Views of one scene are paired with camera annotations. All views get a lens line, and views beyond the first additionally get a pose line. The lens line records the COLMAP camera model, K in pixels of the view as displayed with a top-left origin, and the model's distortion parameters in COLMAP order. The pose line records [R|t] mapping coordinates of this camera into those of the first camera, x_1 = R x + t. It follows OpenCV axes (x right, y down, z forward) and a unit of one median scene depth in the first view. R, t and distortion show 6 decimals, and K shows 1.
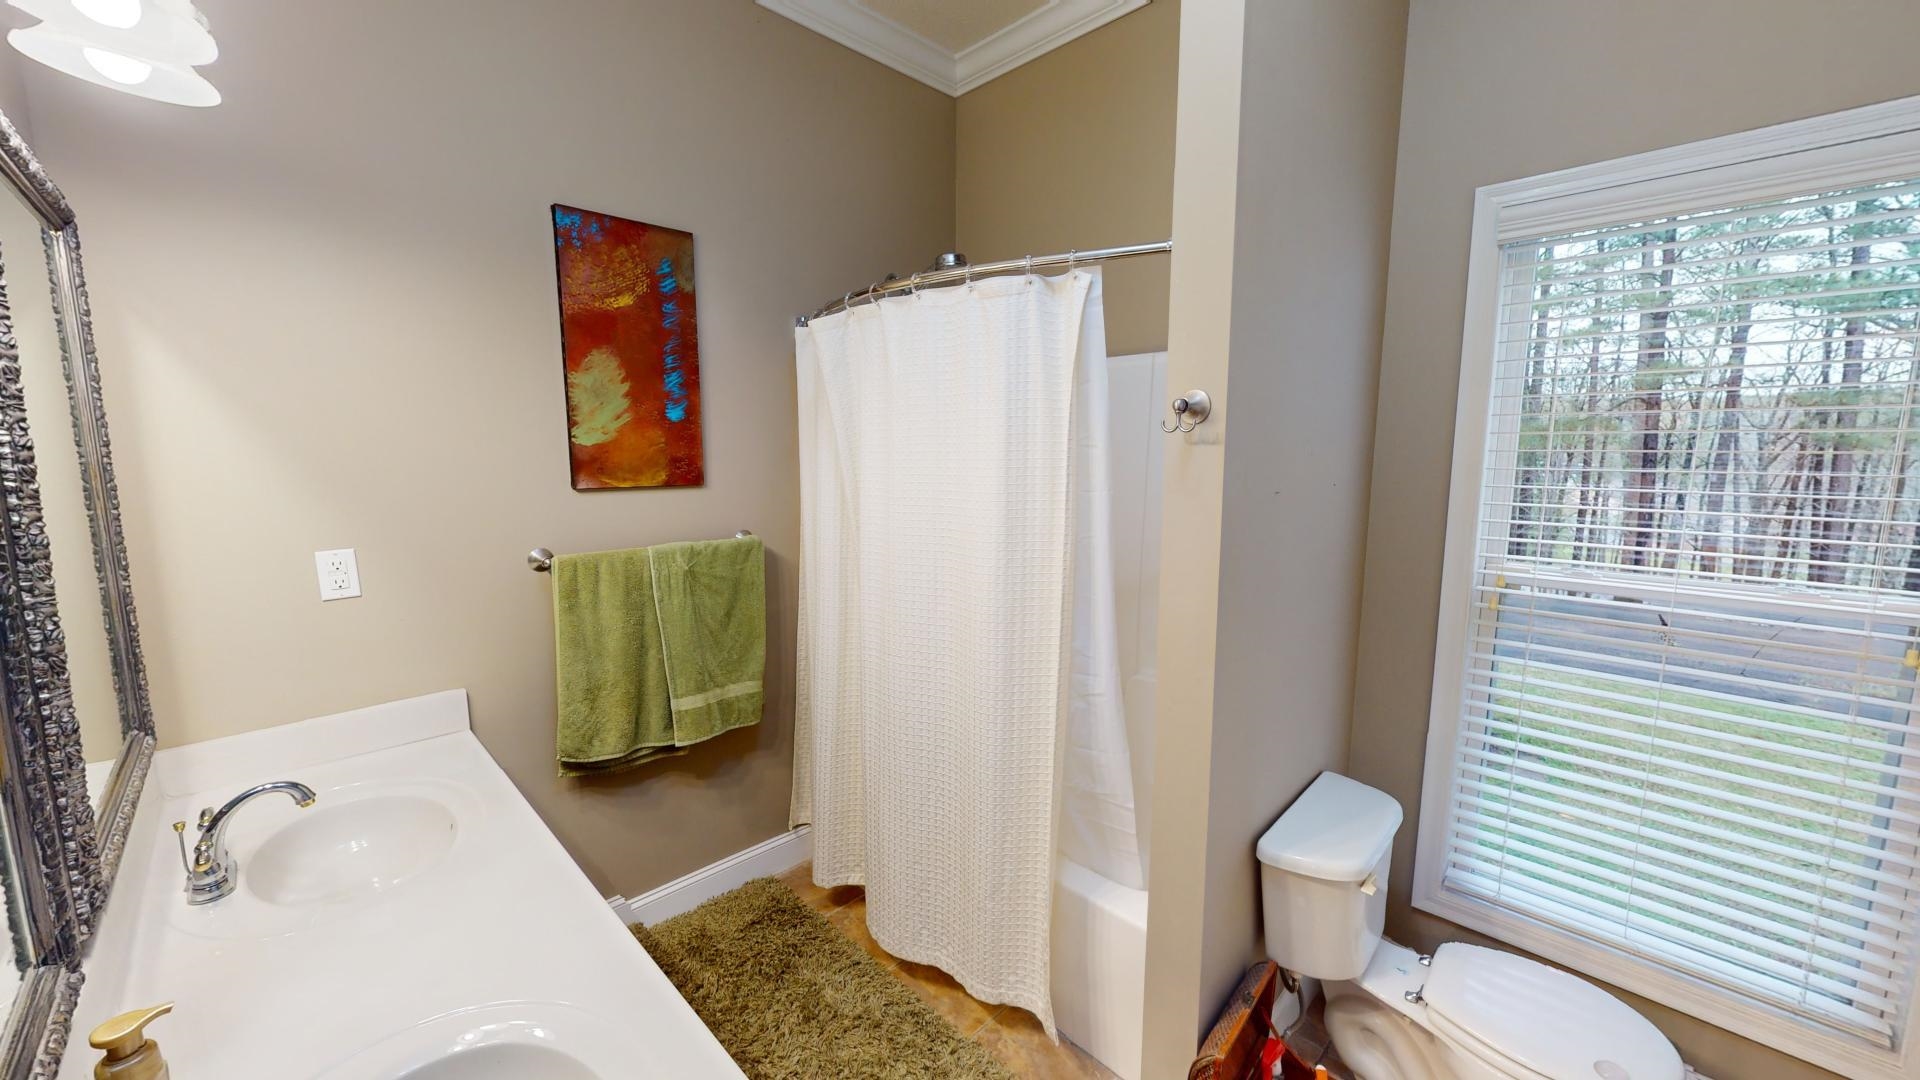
lens RADIAL K [[702.8, 0, 956.3], [0, 702.8, 537.5], [0, 0, 1]] dist [0.000341, 0.000175]
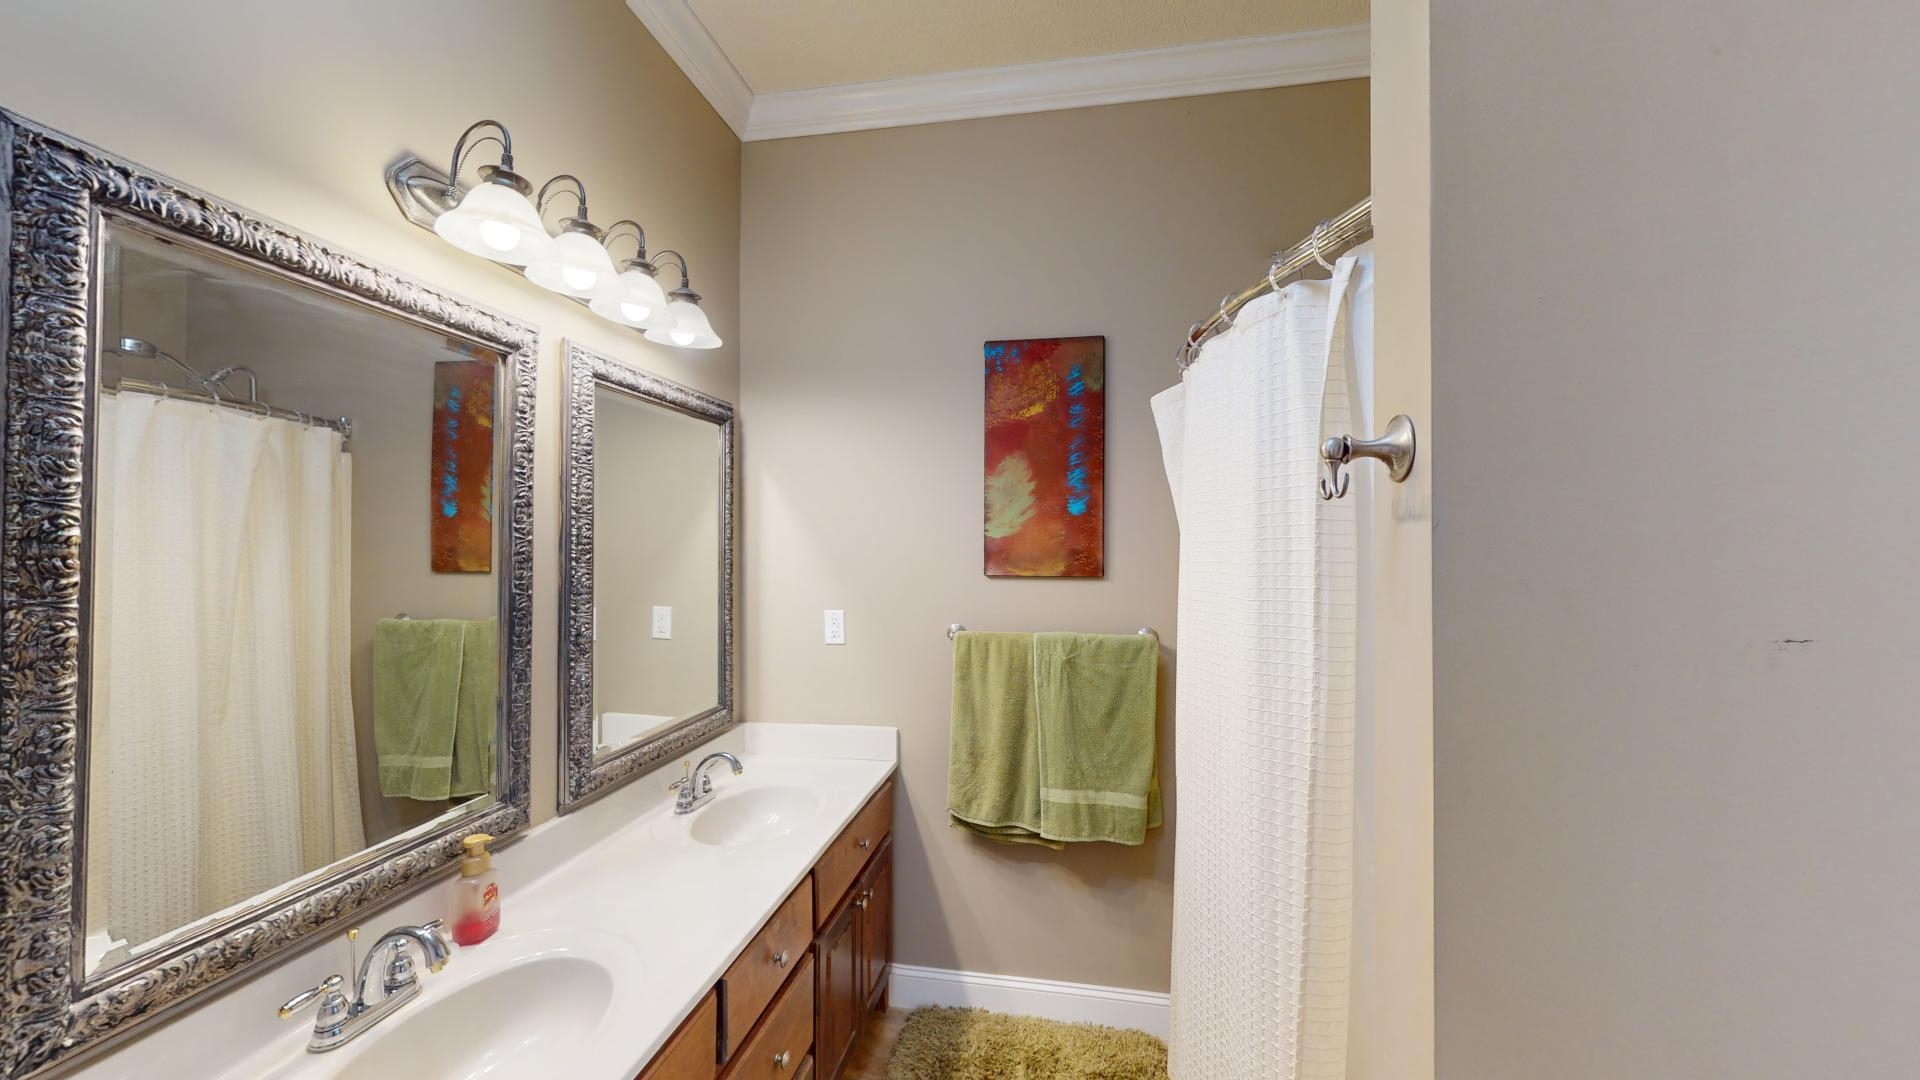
lens RADIAL K [[702.8, 0, 956.3], [0, 702.8, 537.5], [0, 0, 1]] dist [0.000341, 0.000175]
pose [[0.573898, -0.008638, -0.818881, 0.358577], [-0.104915, 0.990929, -0.083981, -0.027498], [0.812178, 0.134110, 0.567786, 0.281424]]
